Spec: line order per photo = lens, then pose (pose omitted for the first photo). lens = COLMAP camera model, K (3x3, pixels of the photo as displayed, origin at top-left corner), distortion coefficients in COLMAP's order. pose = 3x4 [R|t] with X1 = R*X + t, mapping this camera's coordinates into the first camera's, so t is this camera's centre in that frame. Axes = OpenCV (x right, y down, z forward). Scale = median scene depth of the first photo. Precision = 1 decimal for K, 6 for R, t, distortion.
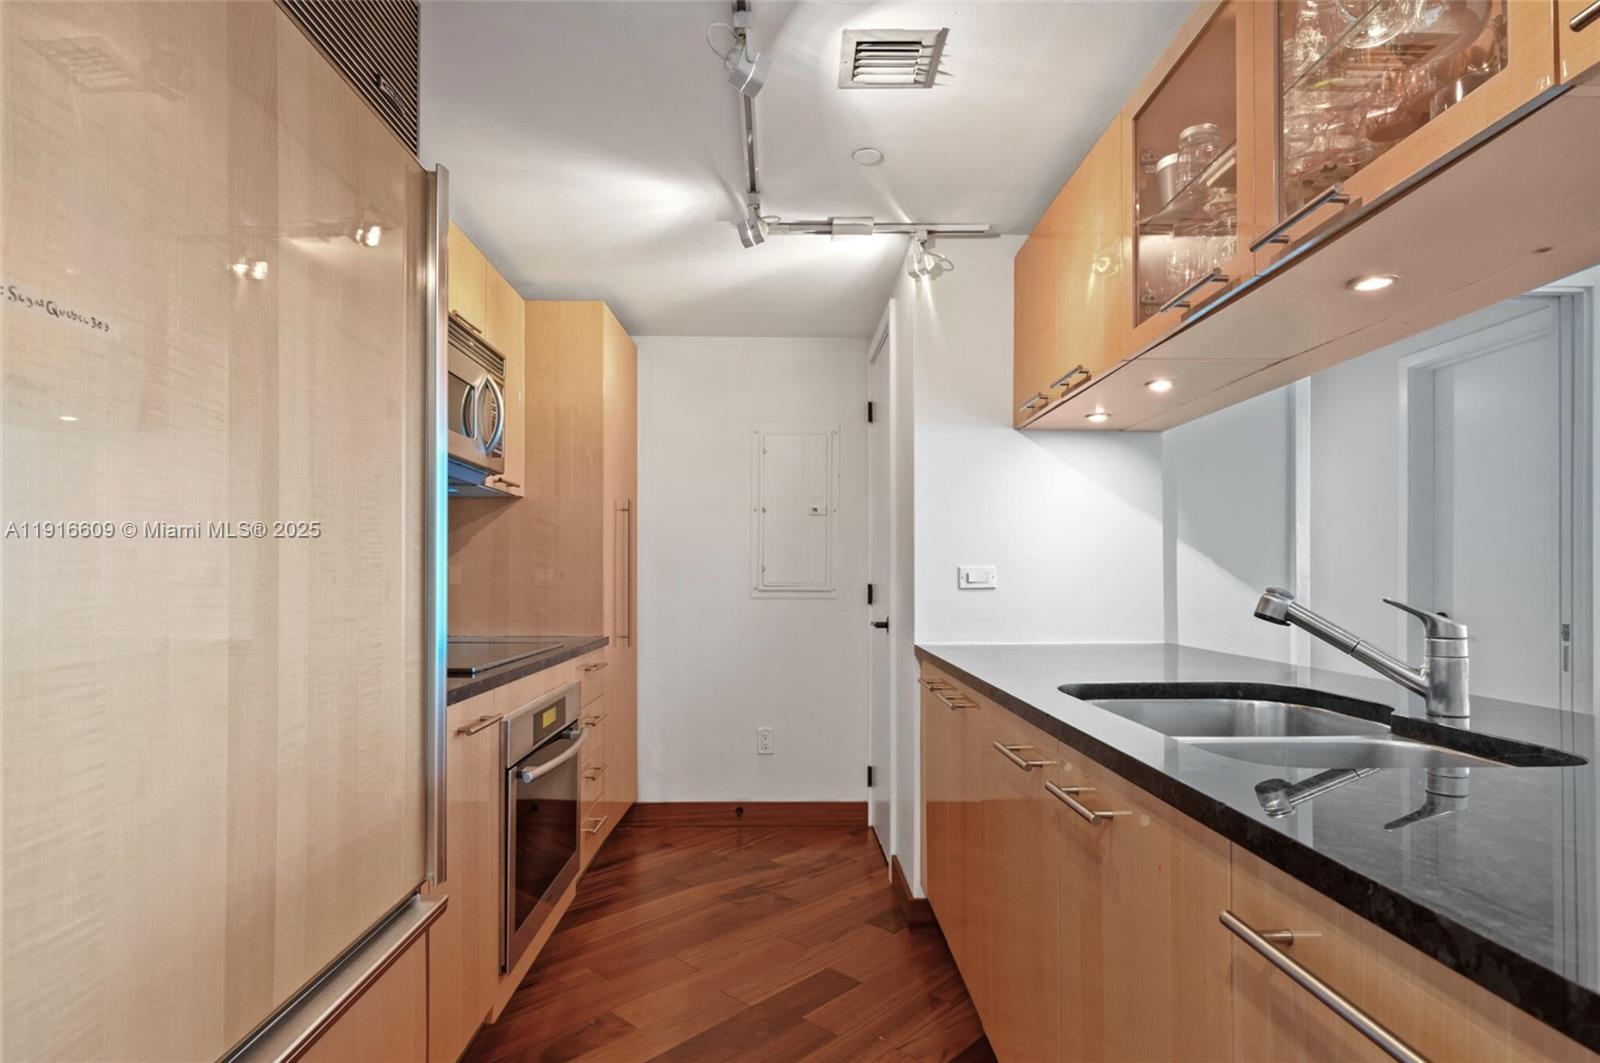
lens RADIAL K [[850.9, 0, 798.9], [0, 850.9, 577.4], [0, 0, 1]] dist [-0.004615, -0.000077]
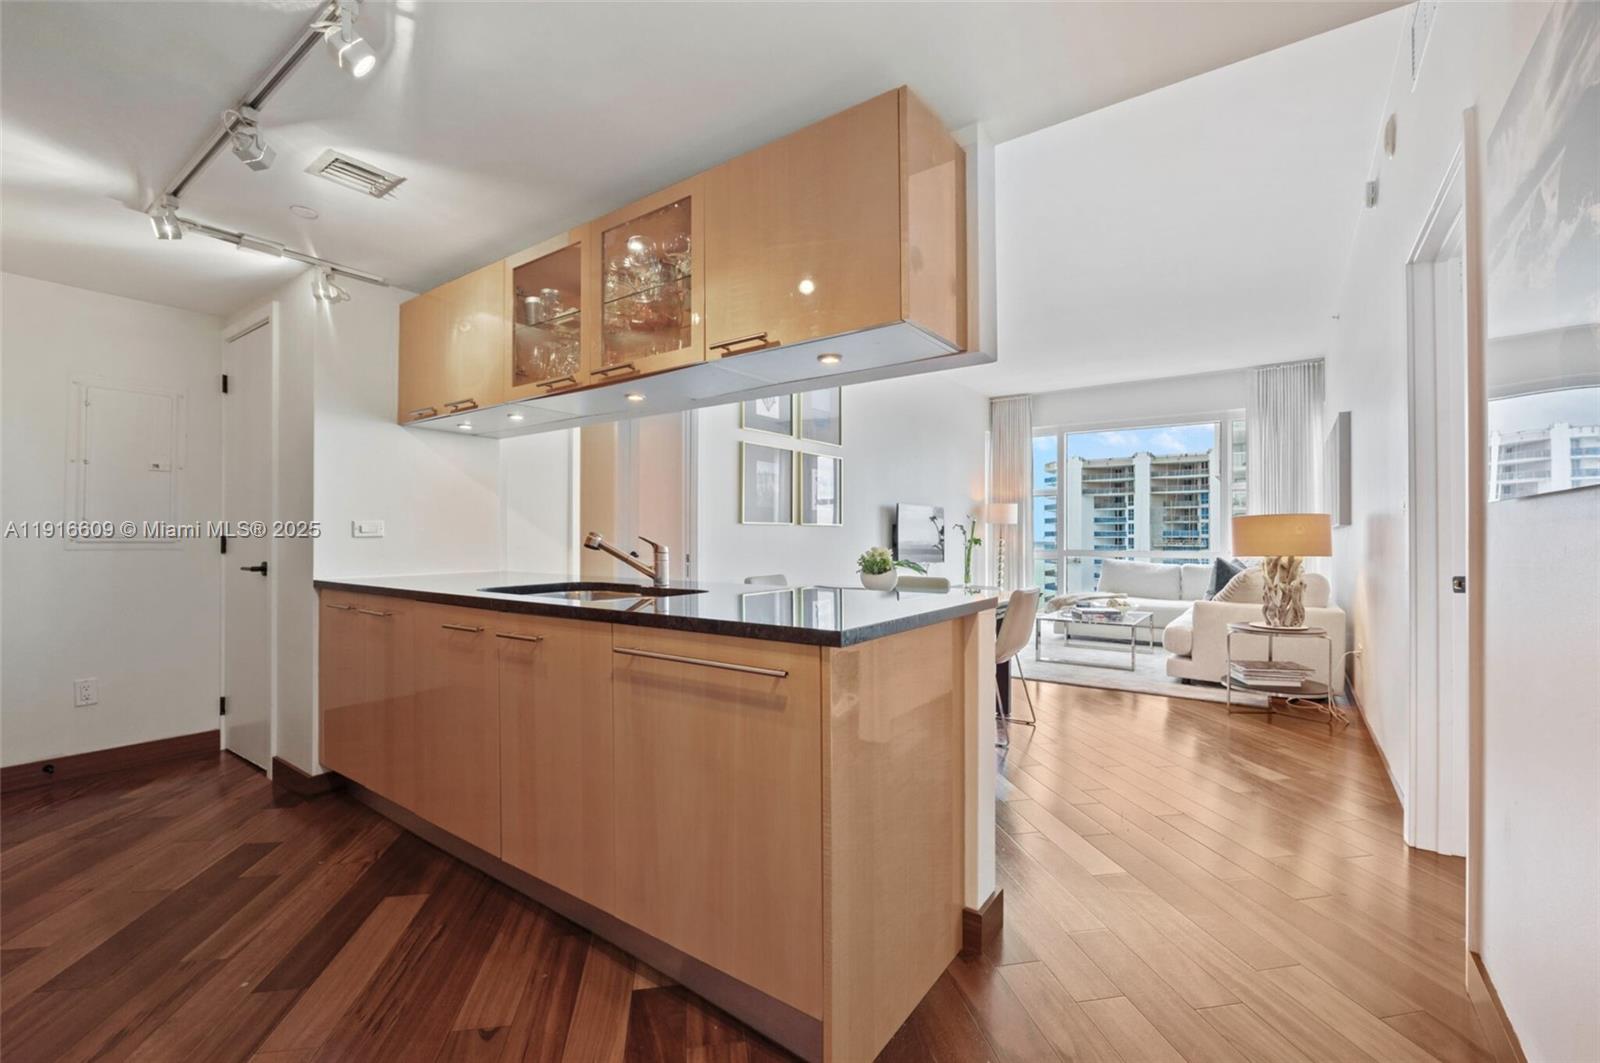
lens RADIAL K [[644.5, 0, 806.9], [0, 644.5, 525.6], [0, 0, 1]] dist [0.000134, -0.000082]
pose [[0.591712, 0.013226, 0.806041, -0.215710], [-0.000833, 0.999875, -0.015795, 0.010791], [-0.806149, 0.008675, 0.591649, -0.191754]]
